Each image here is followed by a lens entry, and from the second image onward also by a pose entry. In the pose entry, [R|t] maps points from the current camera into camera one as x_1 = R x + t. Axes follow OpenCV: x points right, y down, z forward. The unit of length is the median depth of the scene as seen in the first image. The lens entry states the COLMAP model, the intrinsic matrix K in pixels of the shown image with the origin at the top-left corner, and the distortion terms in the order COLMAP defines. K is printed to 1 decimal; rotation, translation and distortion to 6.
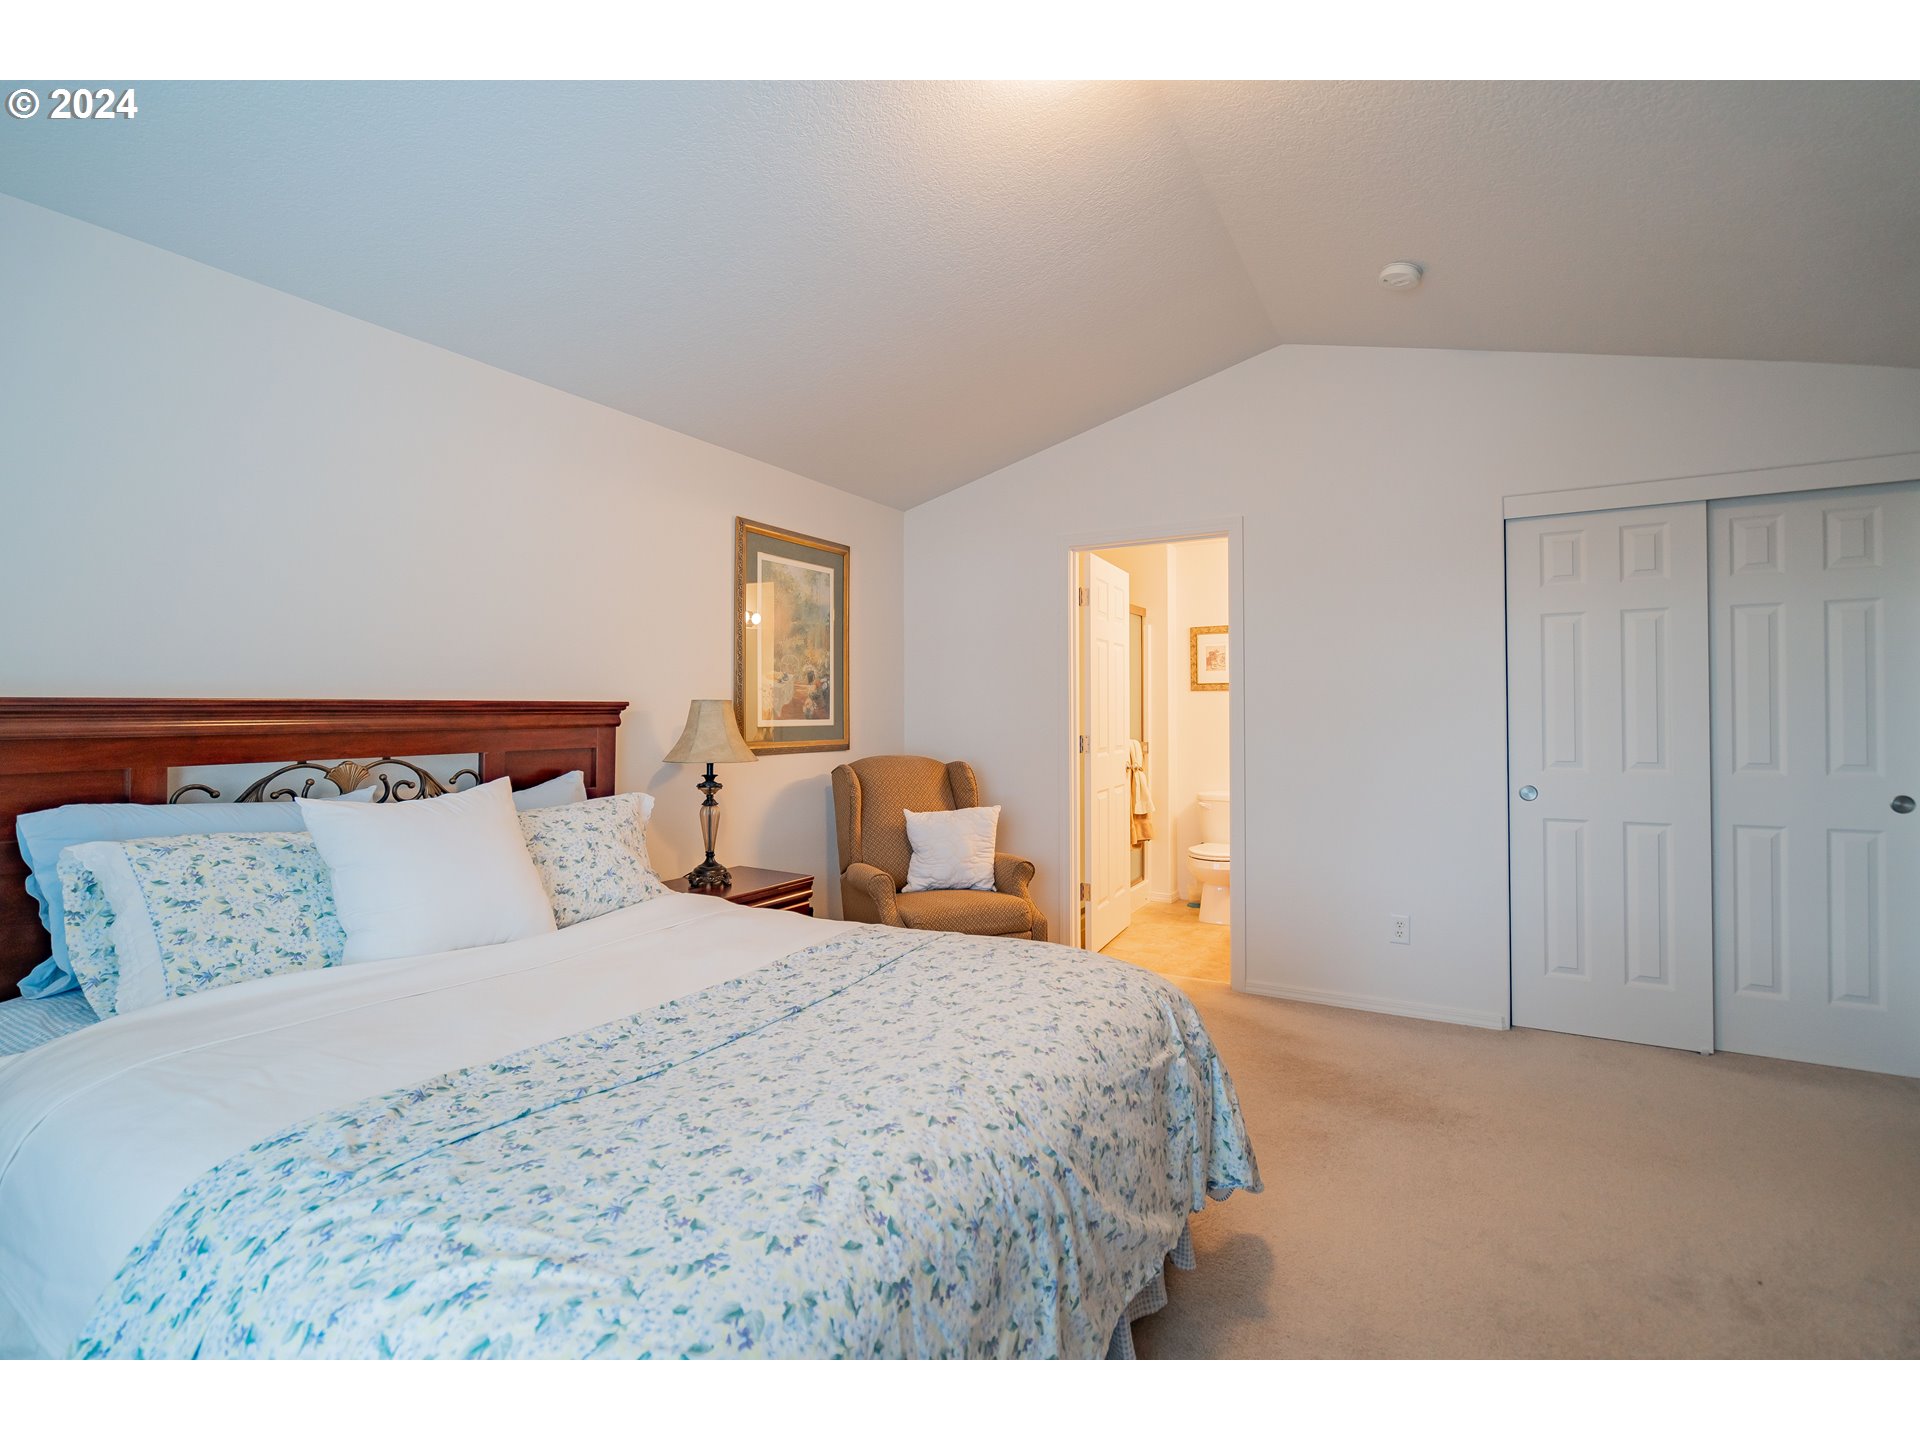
lens RADIAL K [[872.9, 0, 993.7], [0, 872.9, 720.6], [0, 0, 1]] dist [0.002440, 0.000693]
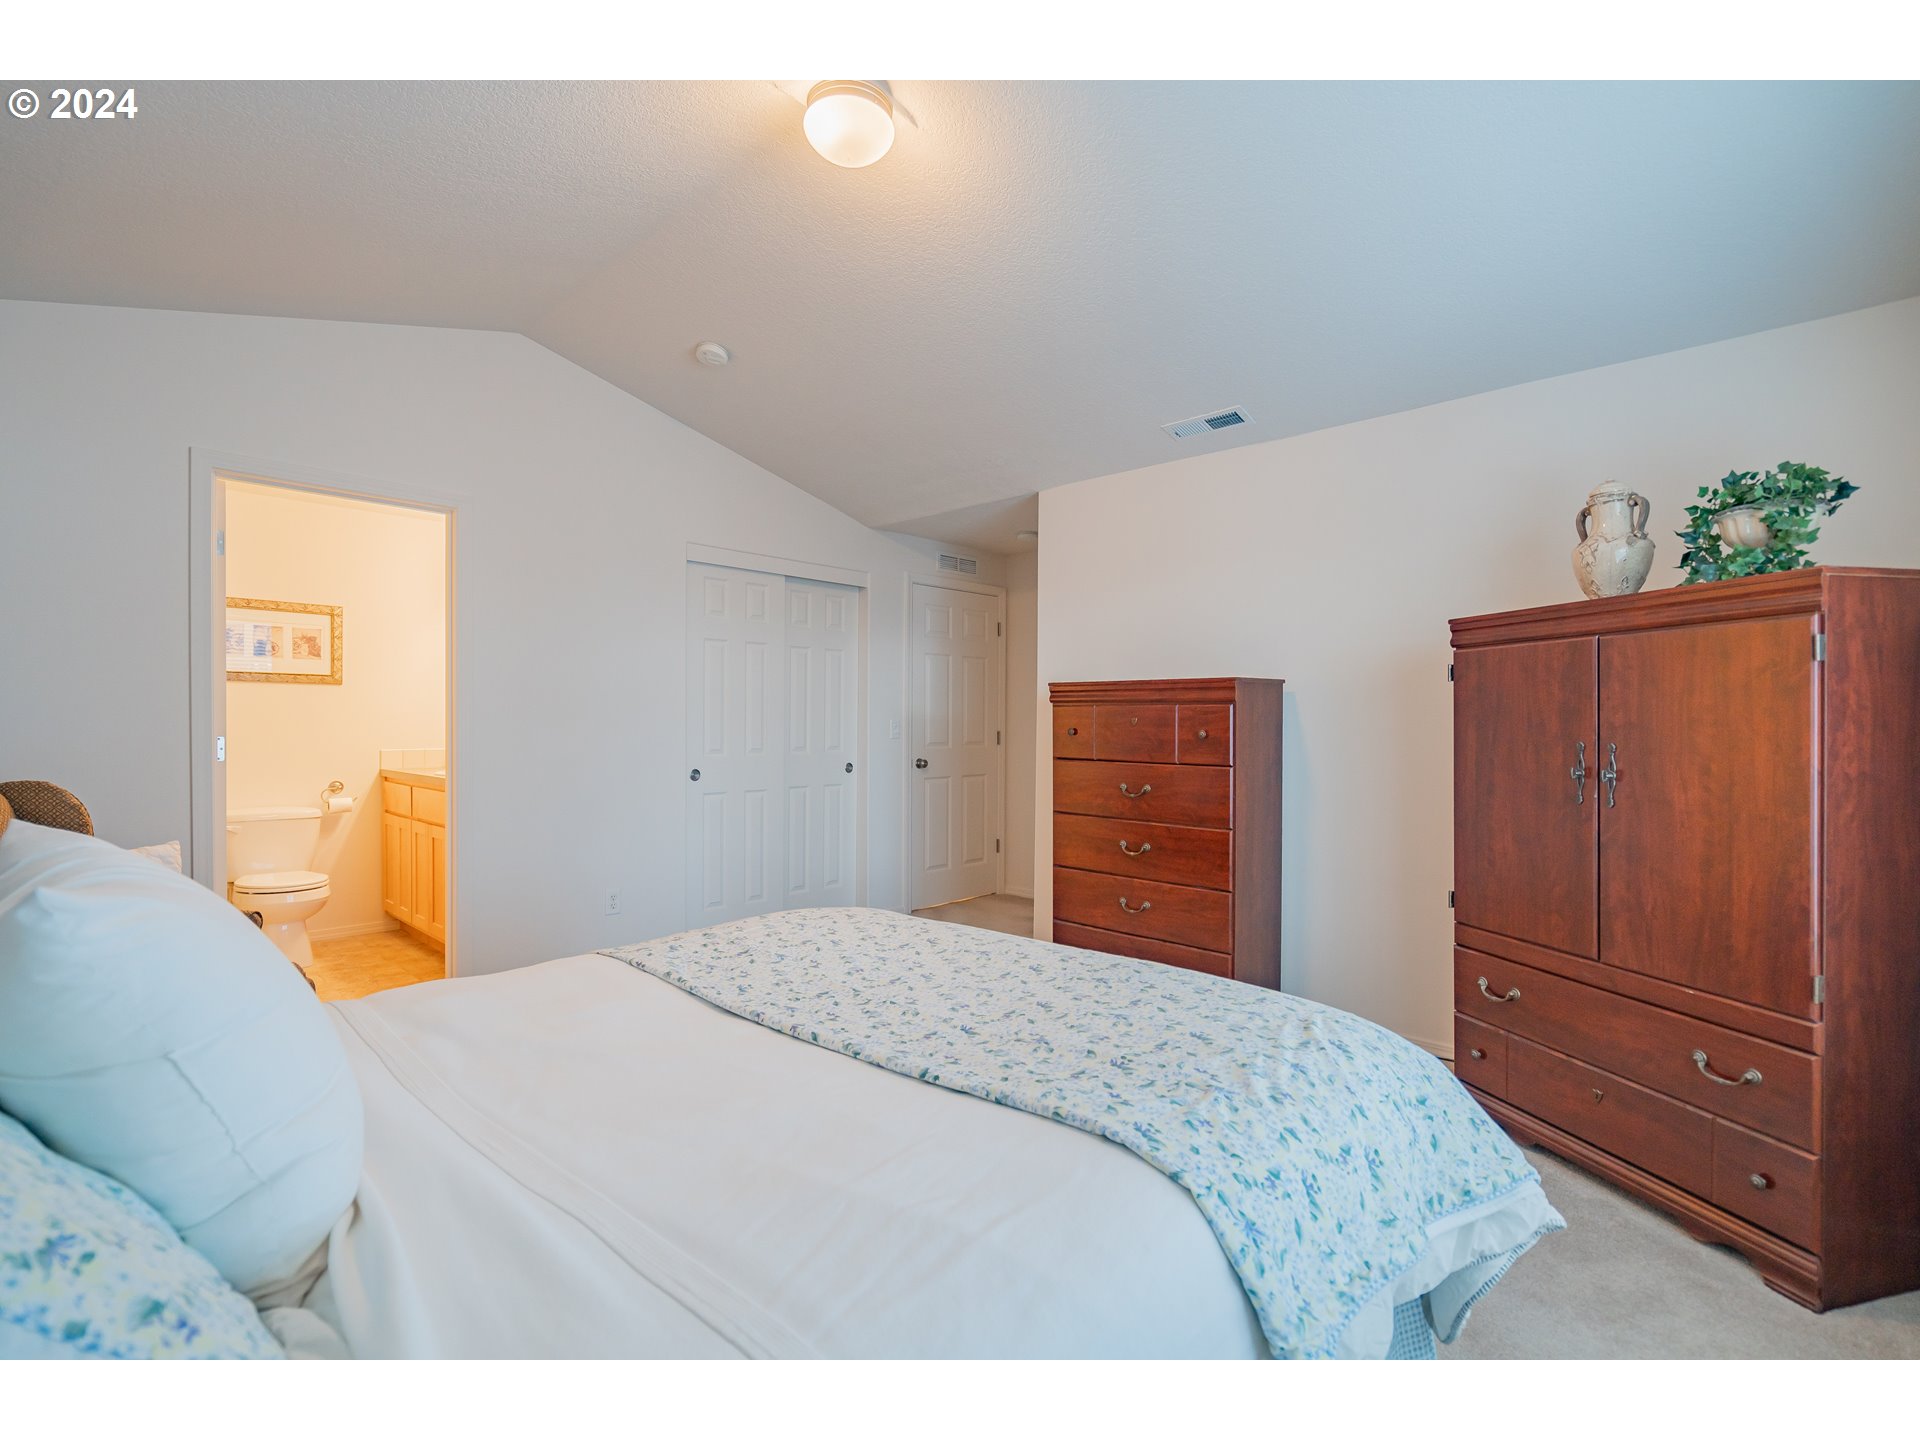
lens RADIAL K [[883.3, 0, 948.6], [0, 883.3, 724.7], [0, 0, 1]] dist [-0.000188, 0.000462]
pose [[0.239401, 0.007146, 0.970894, -0.657829], [-0.002238, 0.999974, -0.006808, 0.018098], [-0.970918, -0.000543, 0.239411, 0.361362]]
